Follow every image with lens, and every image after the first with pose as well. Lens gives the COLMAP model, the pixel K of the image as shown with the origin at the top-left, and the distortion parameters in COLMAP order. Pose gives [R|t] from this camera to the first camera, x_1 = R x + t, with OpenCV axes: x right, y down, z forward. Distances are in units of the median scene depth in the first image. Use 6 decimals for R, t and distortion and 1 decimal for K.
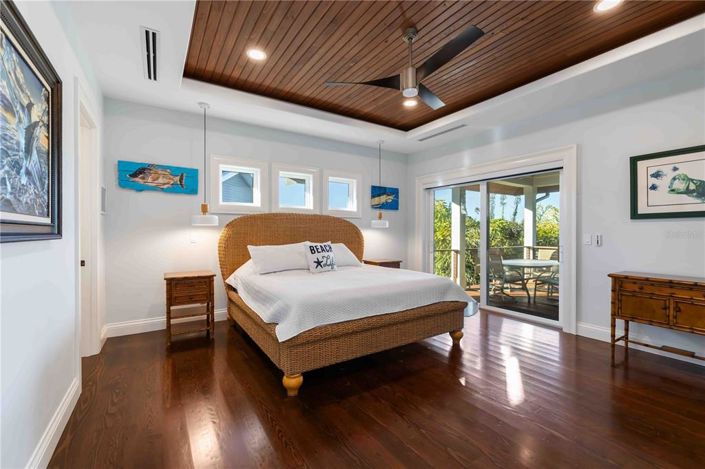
lens RADIAL K [[306.7, 0, 354.1], [0, 306.7, 232.9], [0, 0, 1]] dist [0.002541, 0.000035]
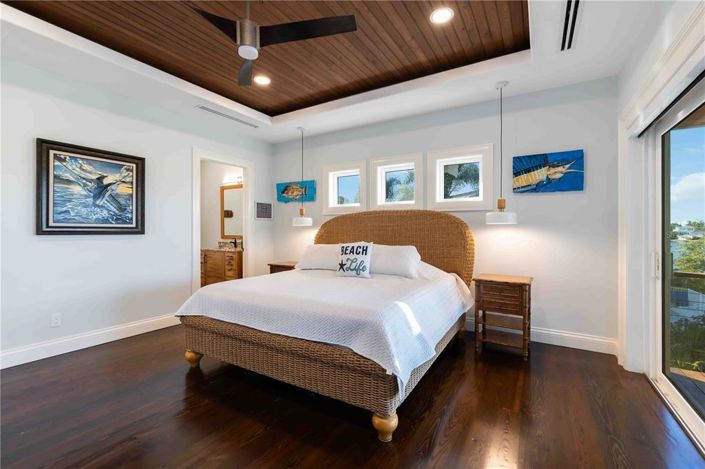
lens RADIAL K [[306.7, 0, 353.4], [0, 306.7, 230.4], [0, 0, 1]] dist [0.002541, 0.000035]
pose [[0.429943, 0.001134, -0.902855, 0.697590], [-0.002297, 0.999997, 0.000162, -0.005516], [0.902853, 0.002005, 0.429945, 0.627475]]
